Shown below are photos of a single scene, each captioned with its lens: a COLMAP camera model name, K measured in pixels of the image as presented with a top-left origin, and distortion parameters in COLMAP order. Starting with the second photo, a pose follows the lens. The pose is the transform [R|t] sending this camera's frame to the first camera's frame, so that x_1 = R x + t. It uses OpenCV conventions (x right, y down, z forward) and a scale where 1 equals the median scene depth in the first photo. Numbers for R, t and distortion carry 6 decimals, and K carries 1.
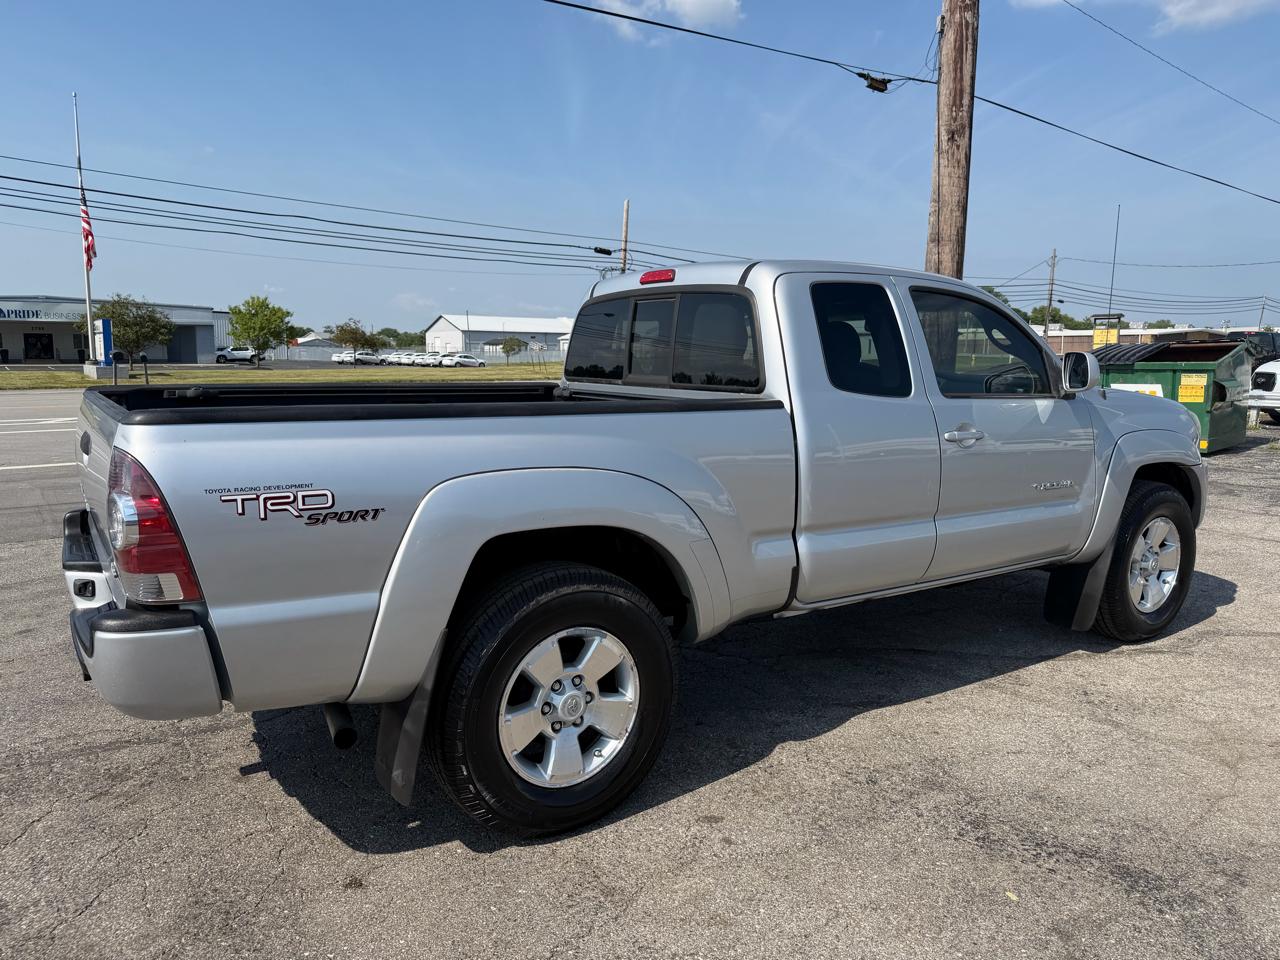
lens RADIAL K [[913.8, 0, 647.8], [0, 913.8, 475.7], [0, 0, 1]] dist [0.017229, -0.029723]
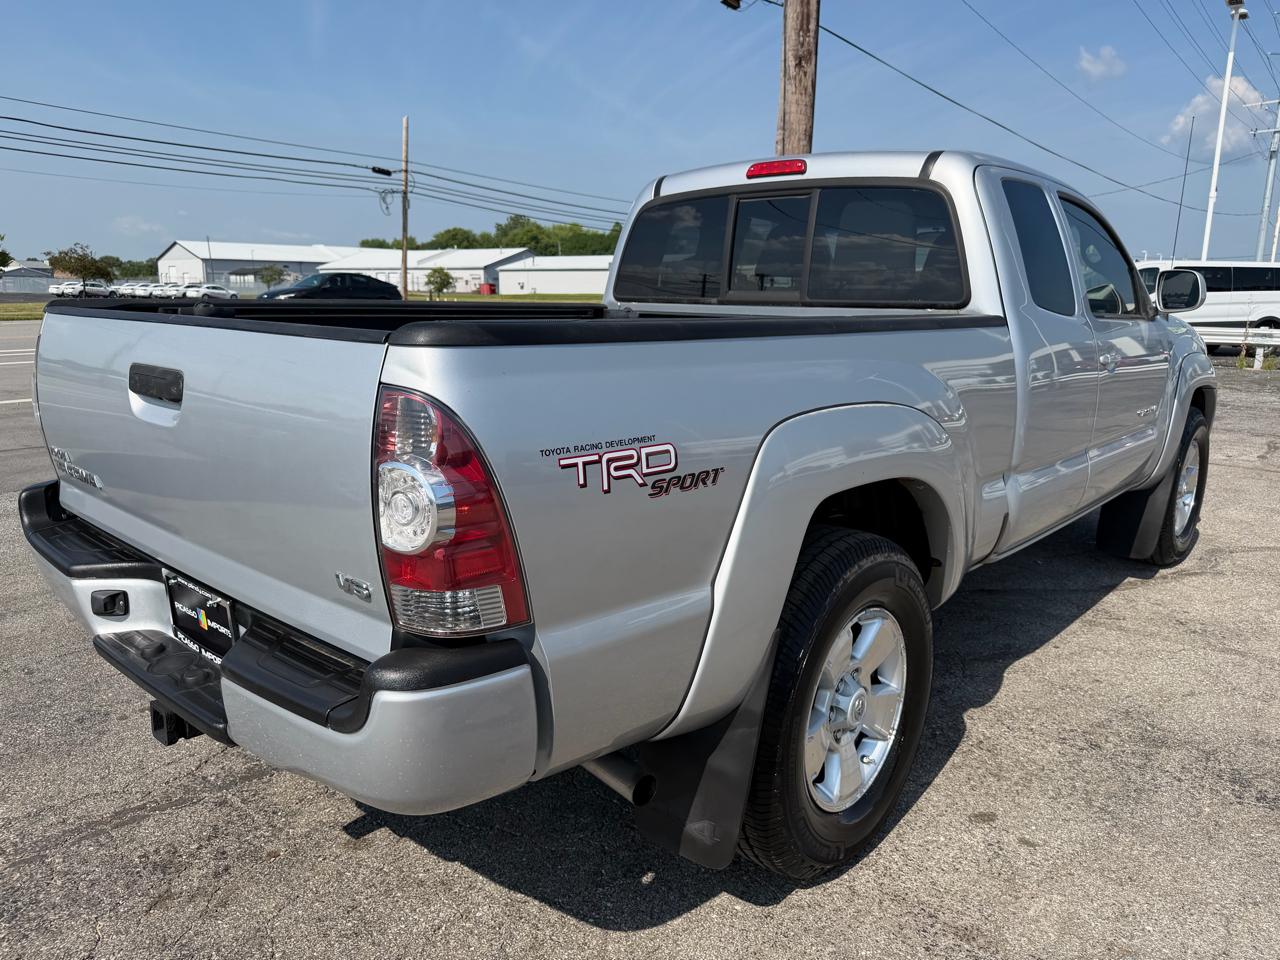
lens RADIAL K [[913.8, 0, 655.4], [0, 913.8, 484.3], [0, 0, 1]] dist [0.017229, -0.029723]
pose [[0.967476, -0.046391, 0.248674, -0.357645], [0.026672, 0.996268, 0.082091, -0.006563], [-0.251555, -0.072788, 0.965102, 0.242150]]
